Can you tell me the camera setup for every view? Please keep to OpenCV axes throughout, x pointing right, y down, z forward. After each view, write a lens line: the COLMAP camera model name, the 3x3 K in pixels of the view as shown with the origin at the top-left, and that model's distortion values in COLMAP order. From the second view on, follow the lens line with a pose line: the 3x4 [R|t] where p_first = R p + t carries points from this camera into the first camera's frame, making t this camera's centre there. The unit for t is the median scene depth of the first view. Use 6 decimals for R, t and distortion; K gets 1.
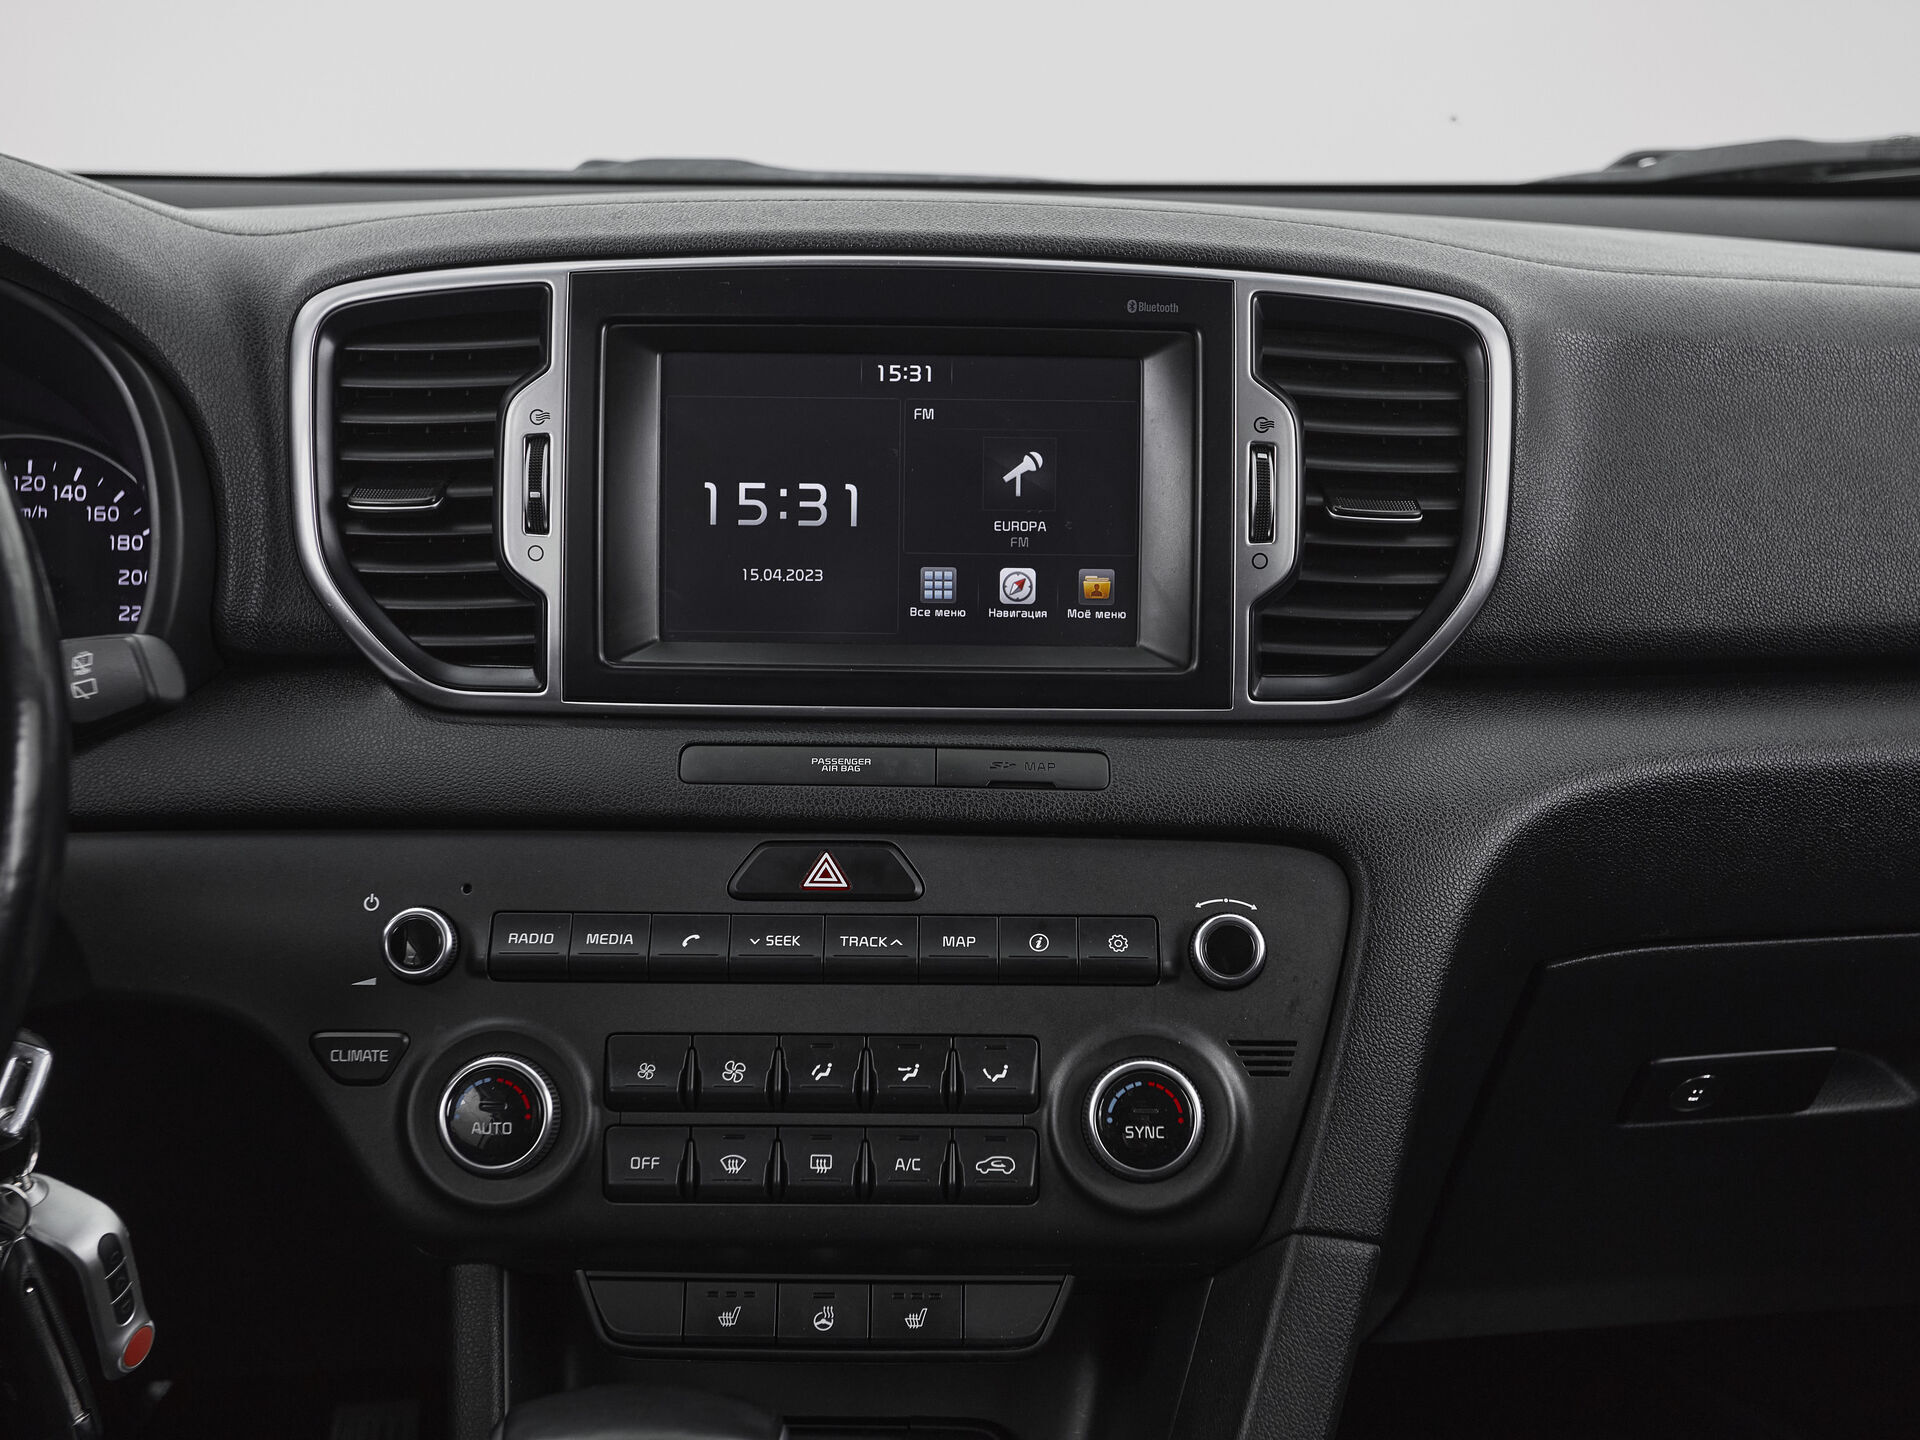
lens RADIAL K [[2335.0, 0, 958.0], [0, 2335.0, 719.0], [0, 0, 1]] dist [0.039543, 0.000000]
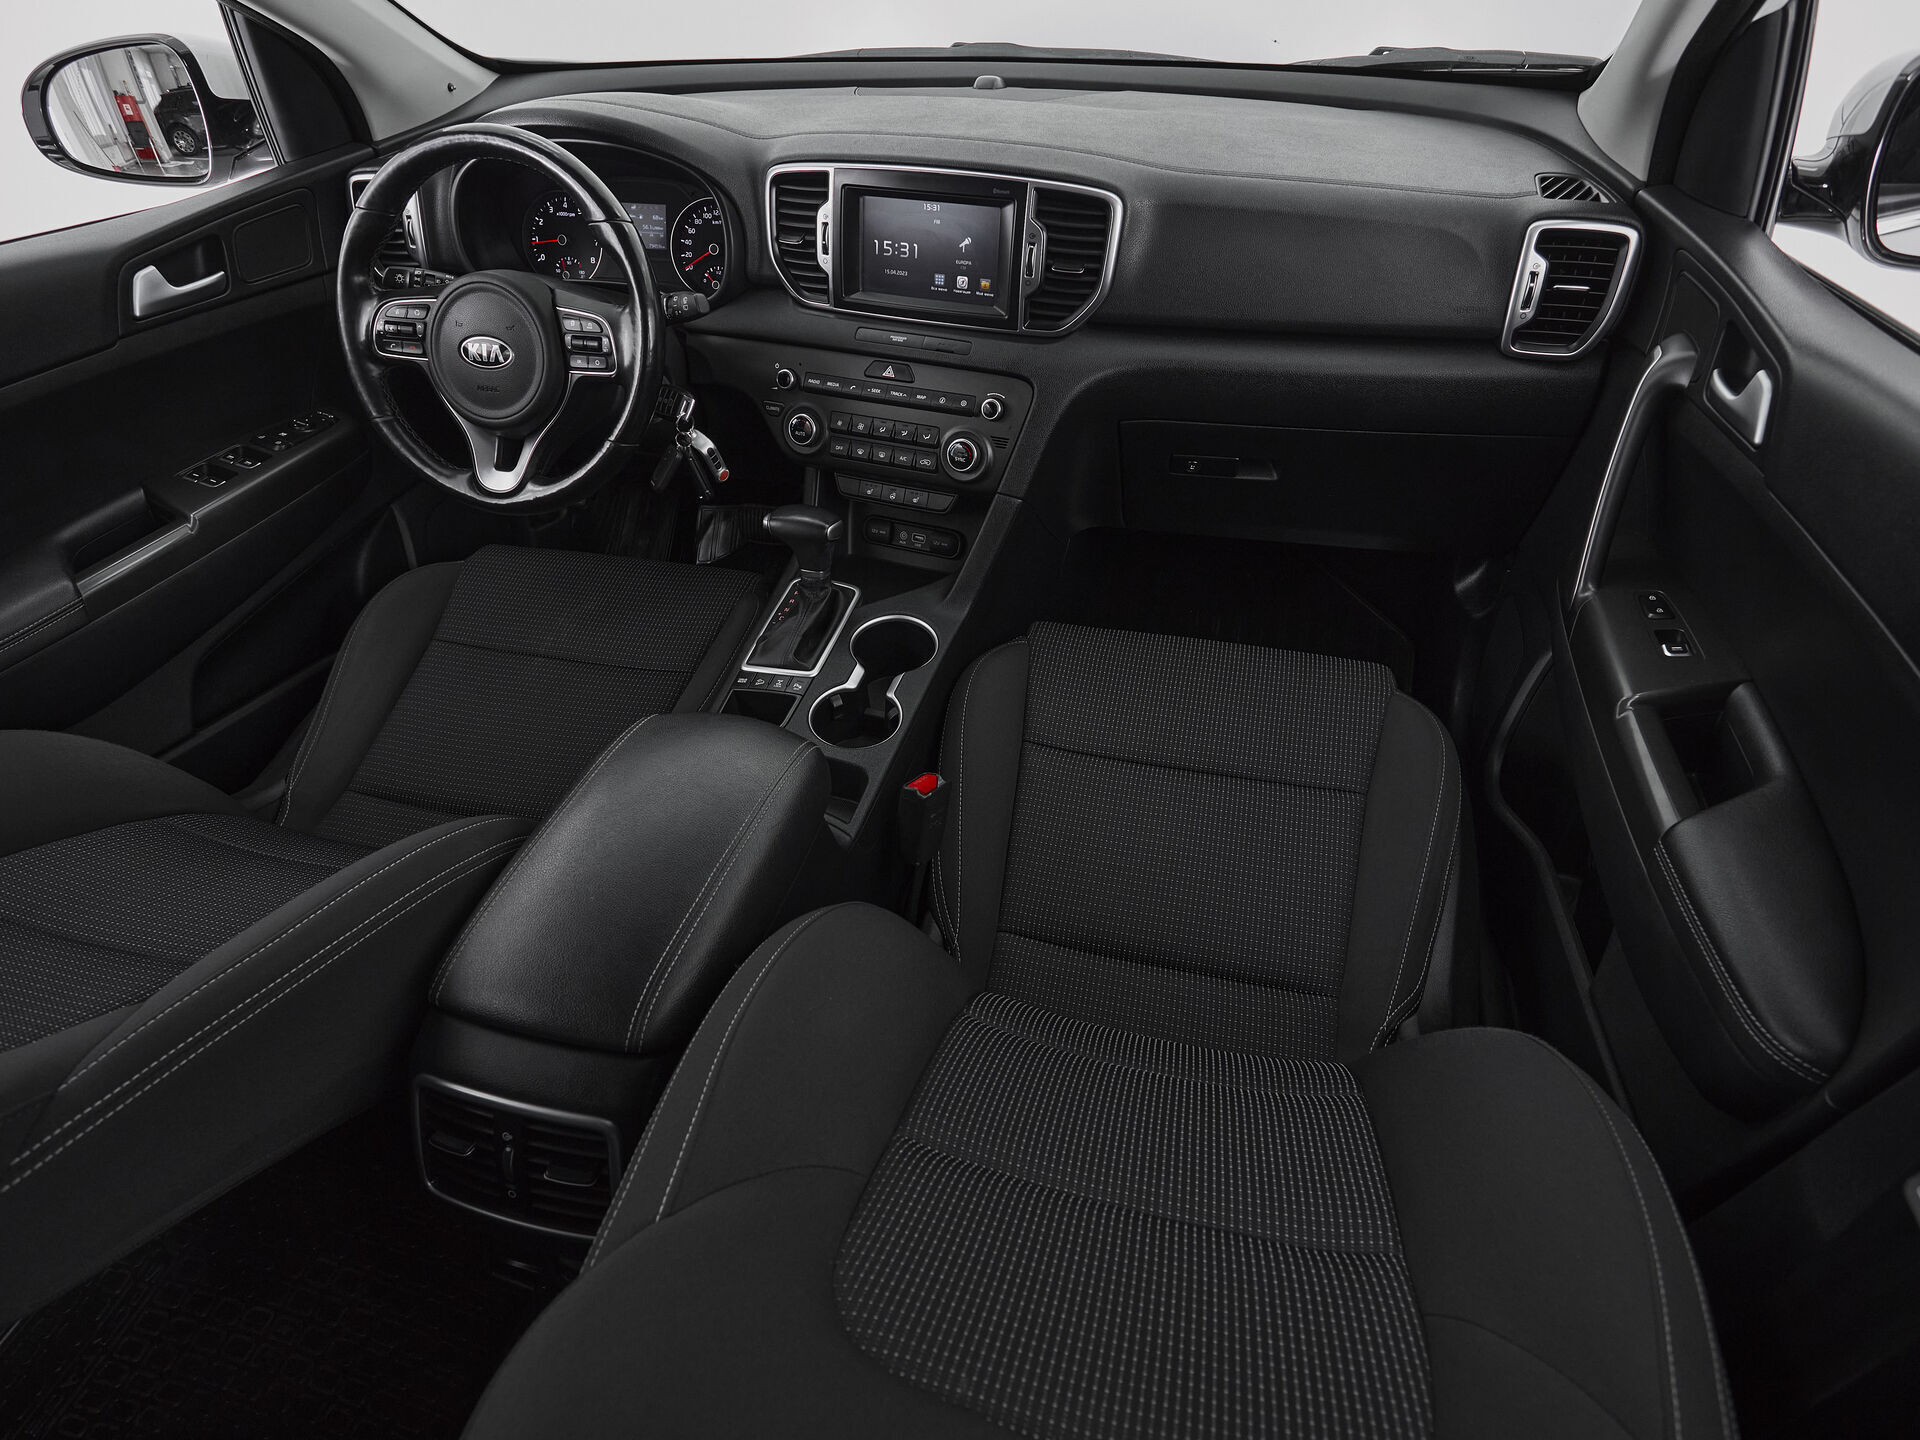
lens RADIAL K [[1053.4, 0, 957.4], [0, 1053.4, 717.4], [0, 0, 1]] dist [-0.002428, 0.001339]
pose [[0.924373, 0.219537, -0.311990, 0.622058], [-0.049084, 0.879465, 0.473425, -0.223004], [0.378319, -0.422308, 0.823730, -0.463096]]
